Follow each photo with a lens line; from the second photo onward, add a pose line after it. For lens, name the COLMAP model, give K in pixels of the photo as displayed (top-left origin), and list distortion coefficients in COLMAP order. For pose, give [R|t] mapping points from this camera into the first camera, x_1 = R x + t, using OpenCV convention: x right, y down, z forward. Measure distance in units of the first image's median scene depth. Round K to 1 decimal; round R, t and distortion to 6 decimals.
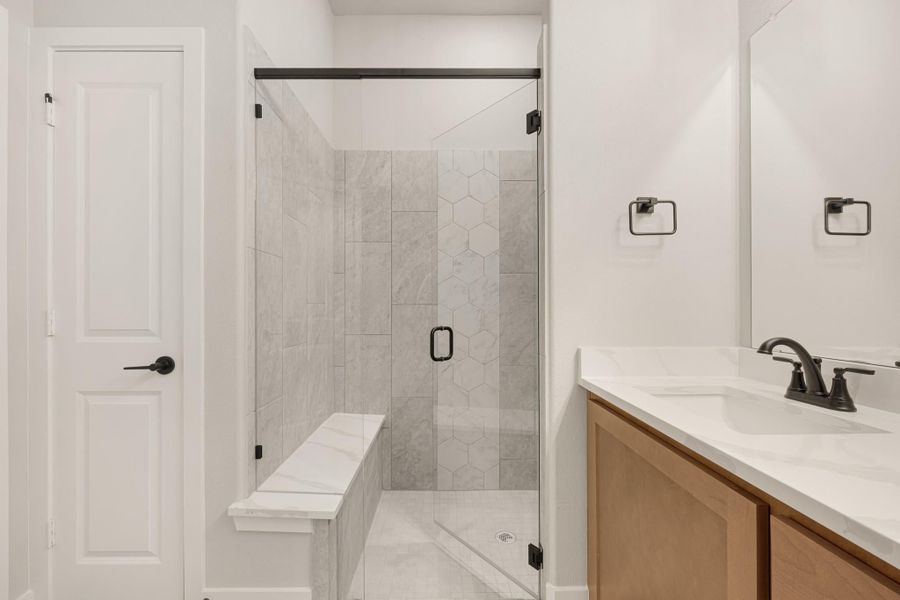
lens RADIAL K [[374.2, 0, 449.3], [0, 374.2, 305.8], [0, 0, 1]] dist [-0.003697, -0.000170]
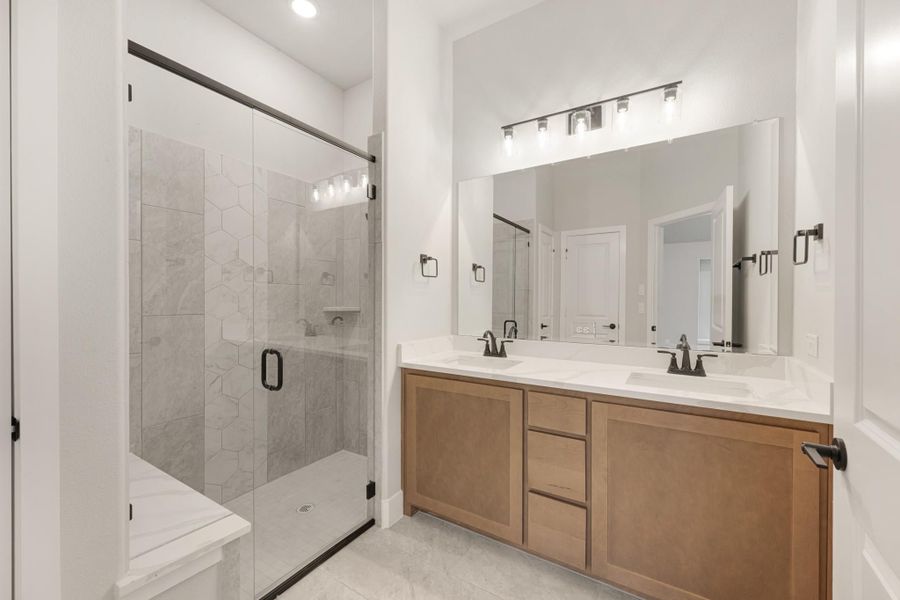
lens RADIAL K [[374.2, 0, 446.0], [0, 374.2, 299.2], [0, 0, 1]] dist [-0.003697, -0.000170]
pose [[0.523918, -0.001179, 0.851768, -0.519463], [-0.006404, 0.999965, 0.005323, -0.051058], [-0.851745, -0.008243, 0.523892, -0.006825]]
